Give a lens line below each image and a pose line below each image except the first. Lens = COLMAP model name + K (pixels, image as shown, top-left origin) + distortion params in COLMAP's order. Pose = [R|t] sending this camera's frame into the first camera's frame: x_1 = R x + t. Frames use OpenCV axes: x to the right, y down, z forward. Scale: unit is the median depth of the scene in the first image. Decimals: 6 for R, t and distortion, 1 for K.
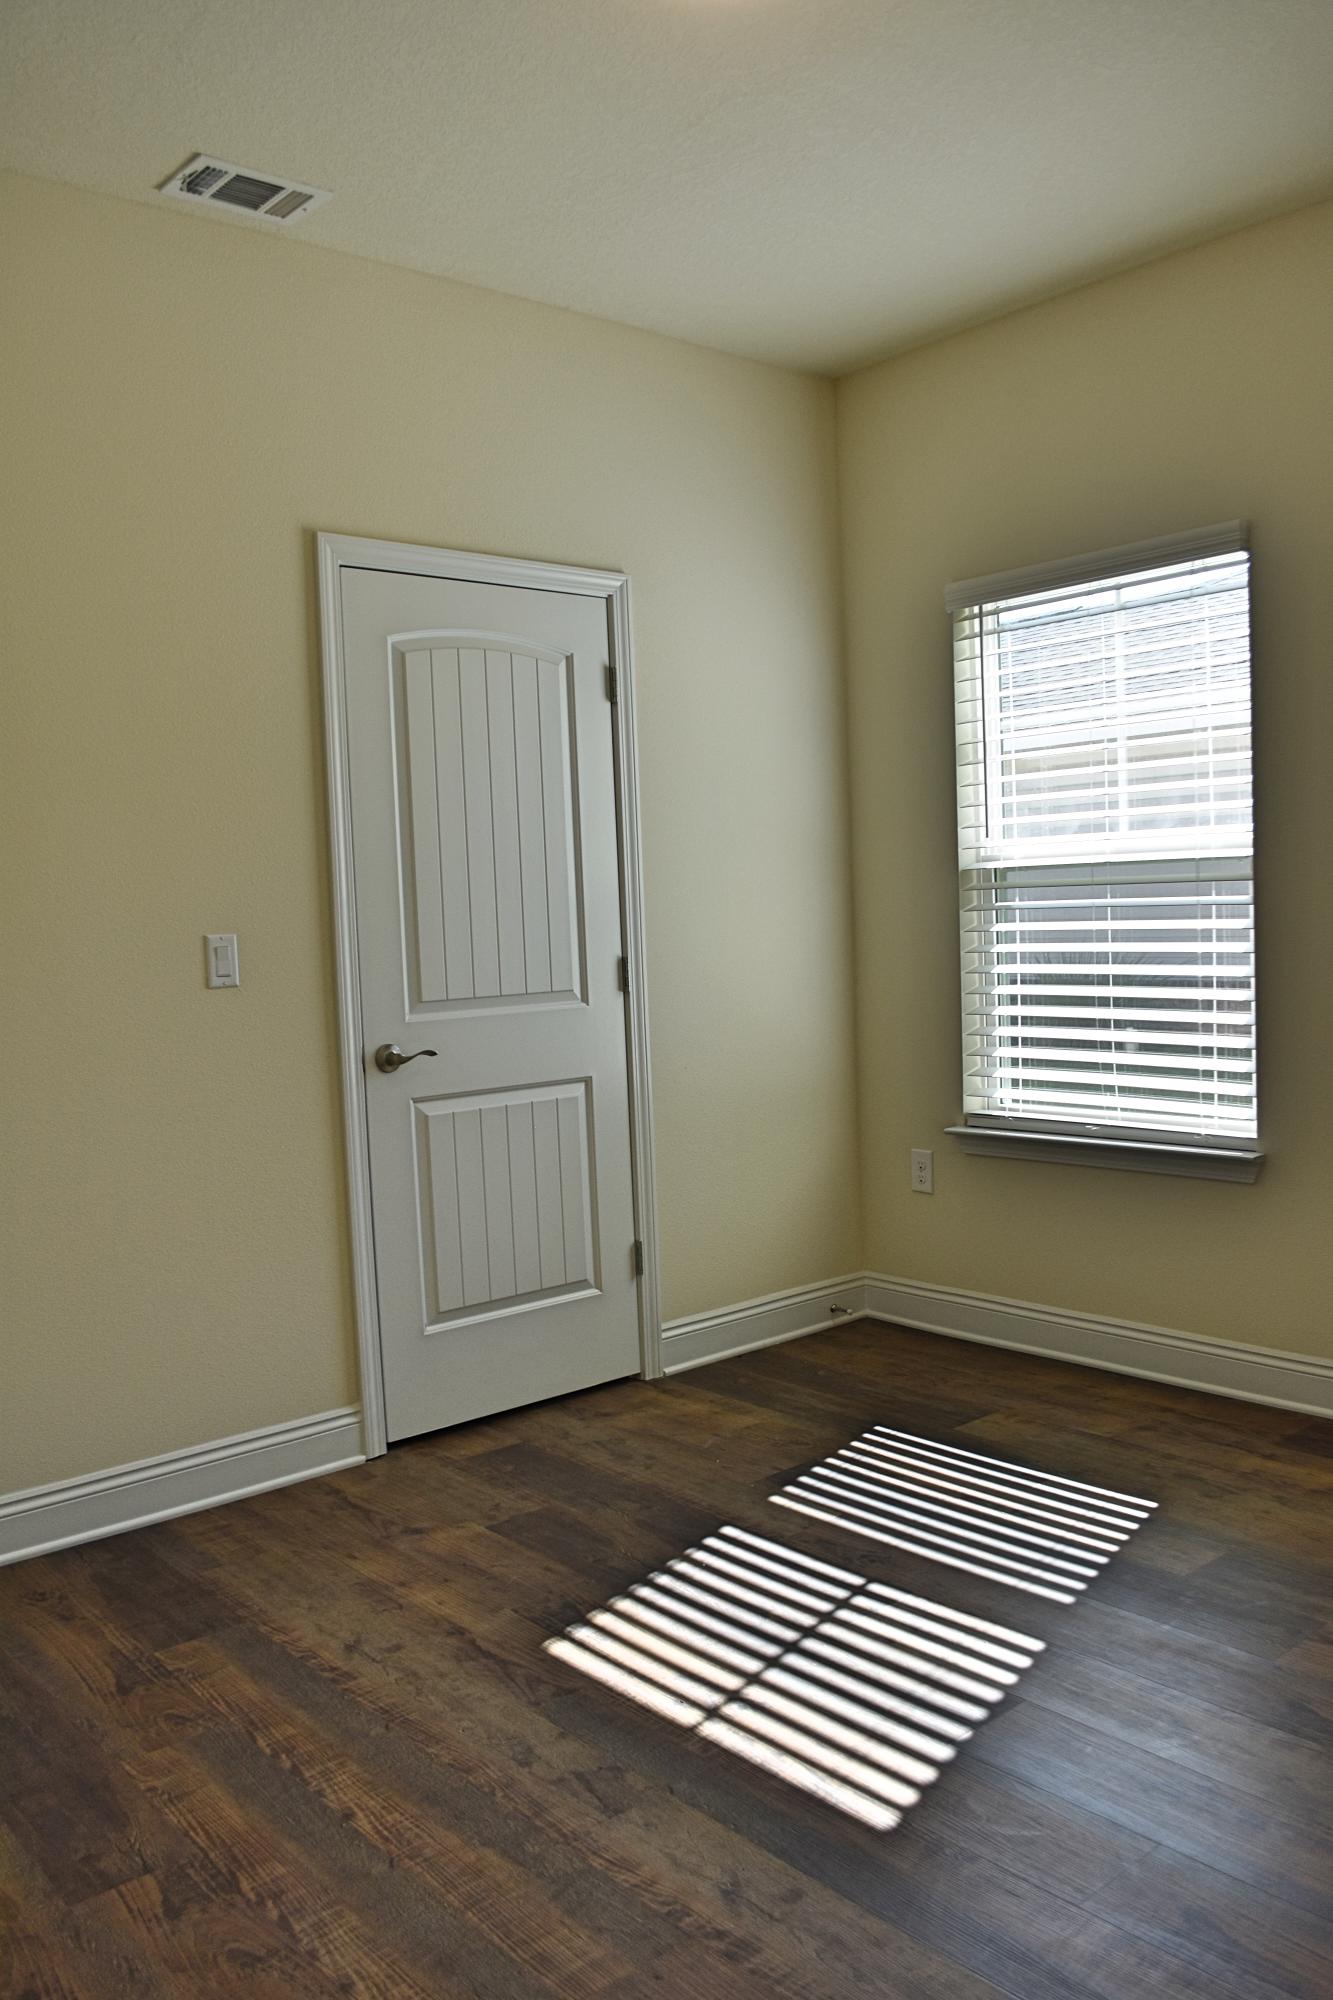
lens RADIAL K [[1592.7, 0, 714.9], [0, 1592.7, 1006.4], [0, 0, 1]] dist [-0.078487, 0.008896]
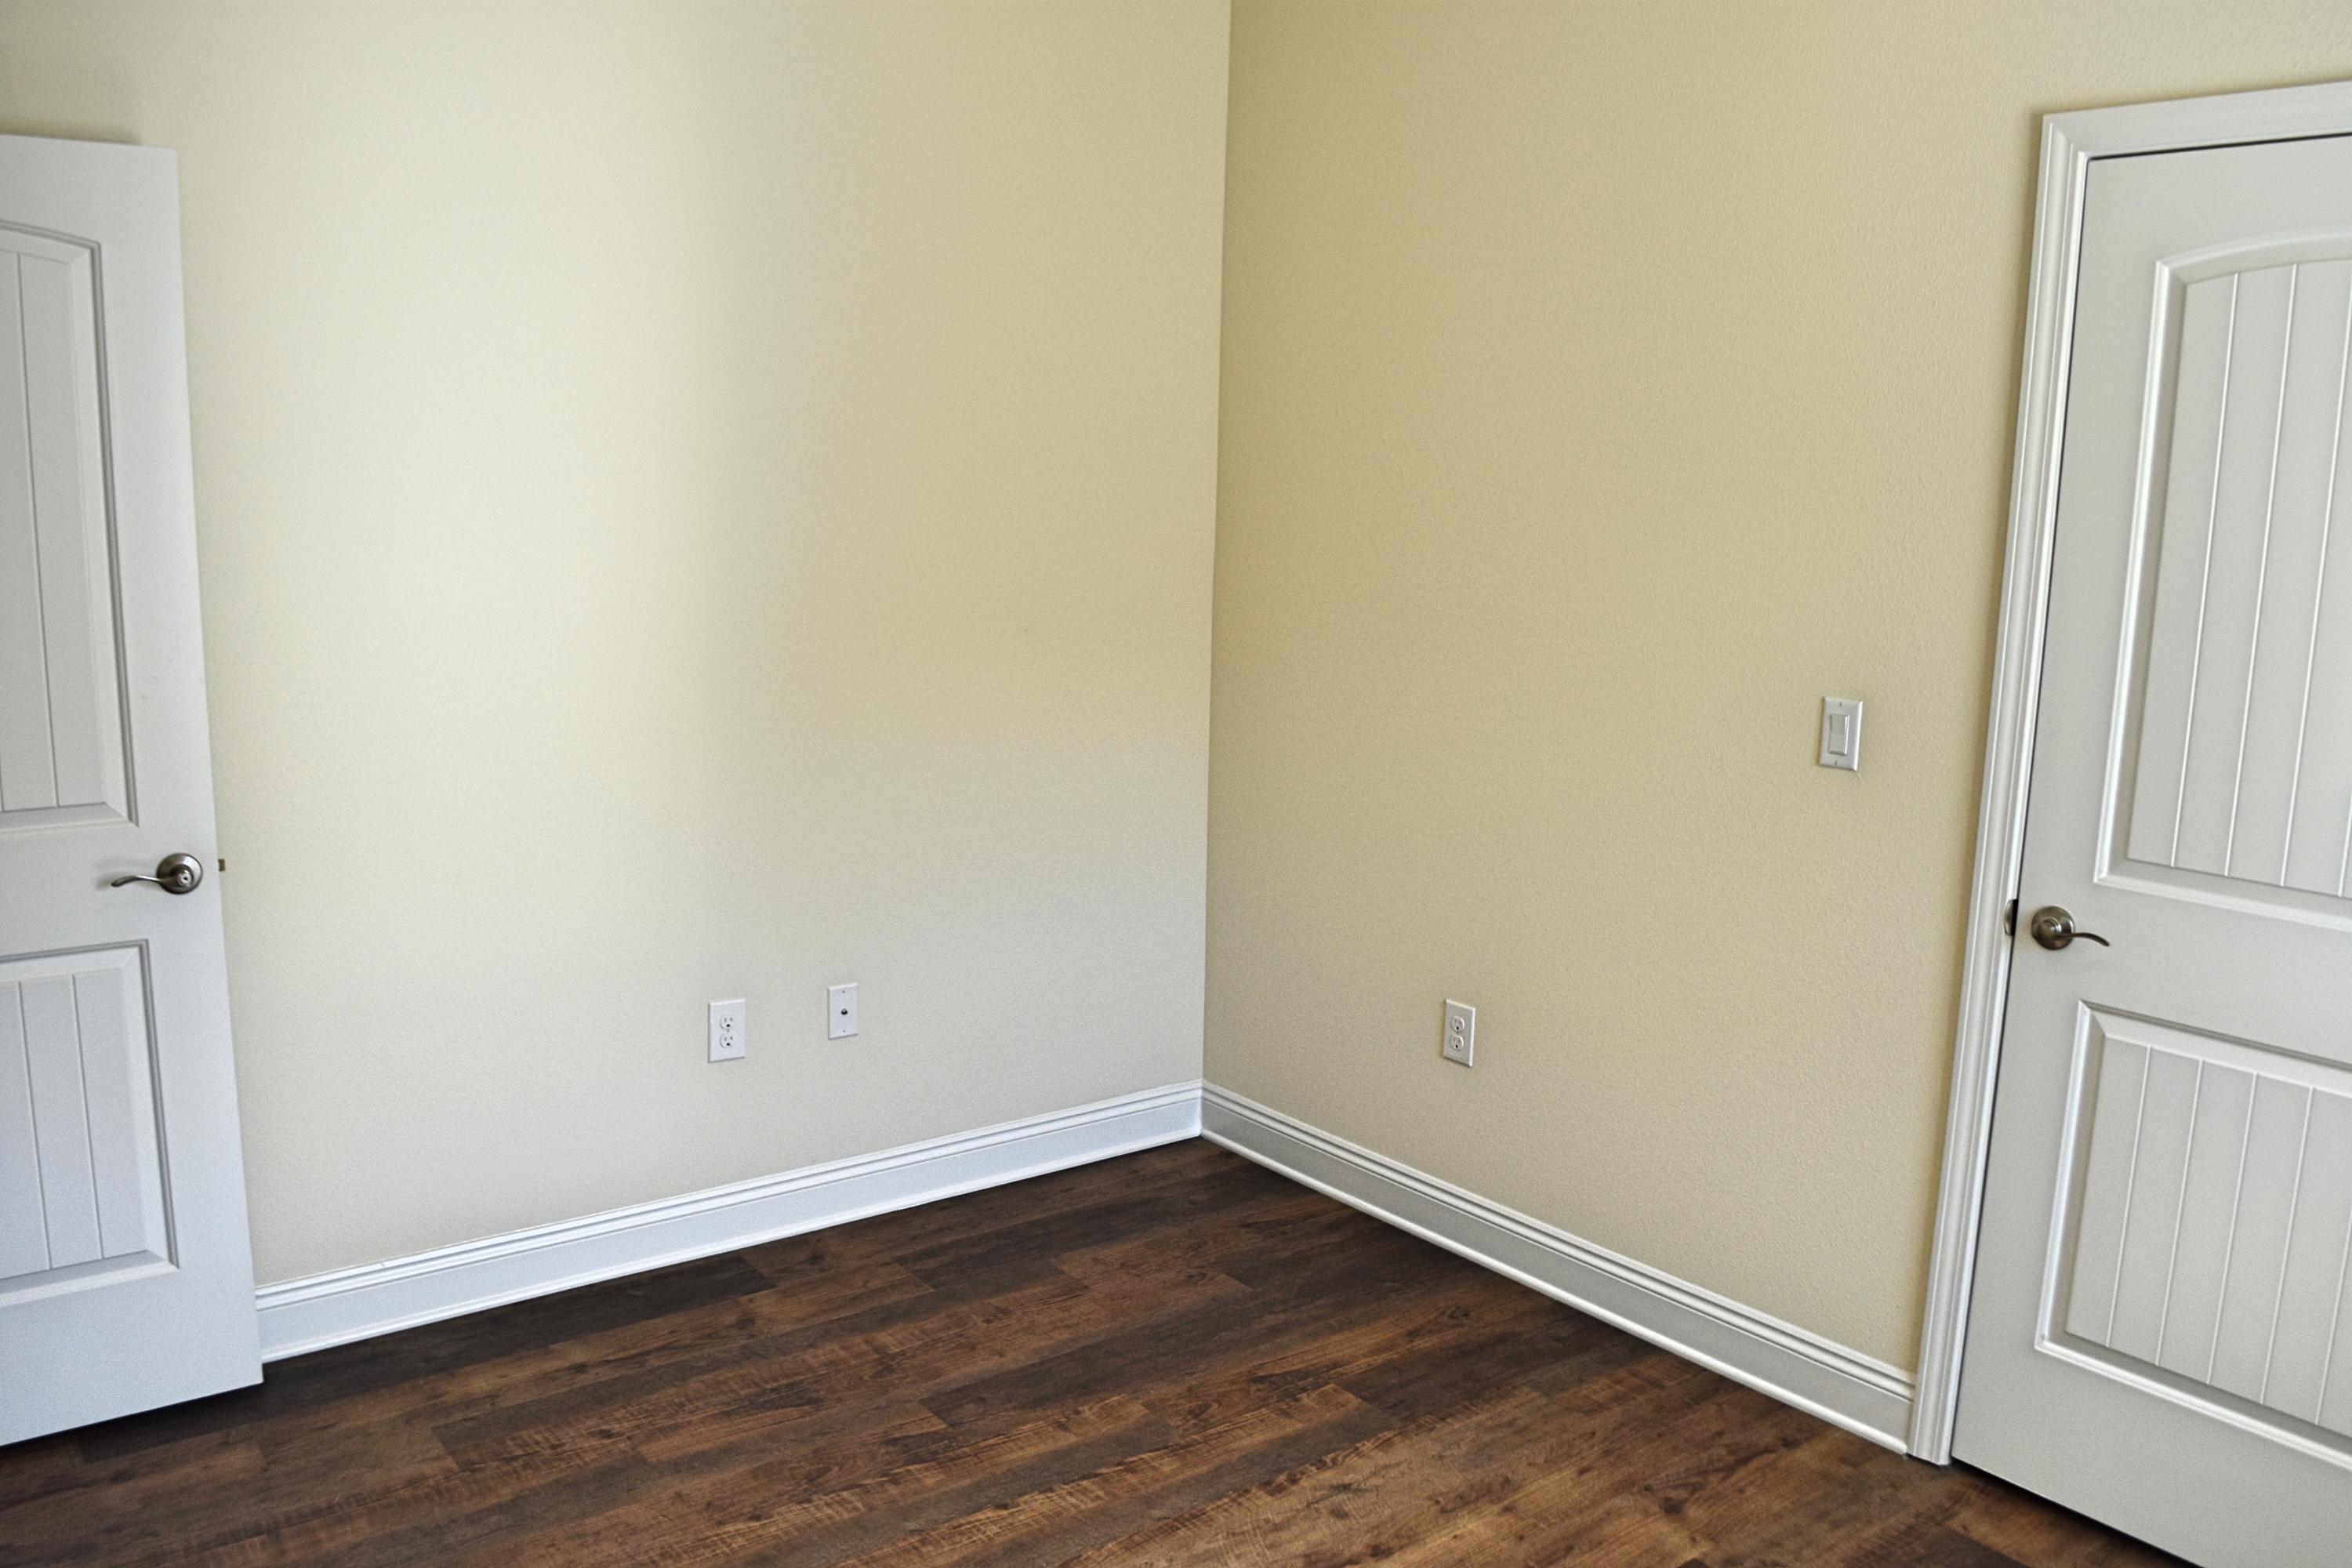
lens RADIAL K [[1873.0, 0, 1174.4], [0, 1873.0, 820.2], [0, 0, 1]] dist [-0.078487, 0.008896]
pose [[-0.075270, 0.217740, -0.973100, 0.622453], [-0.081927, 0.971219, 0.223656, -0.170308], [0.993792, 0.096558, -0.055265, 0.772987]]
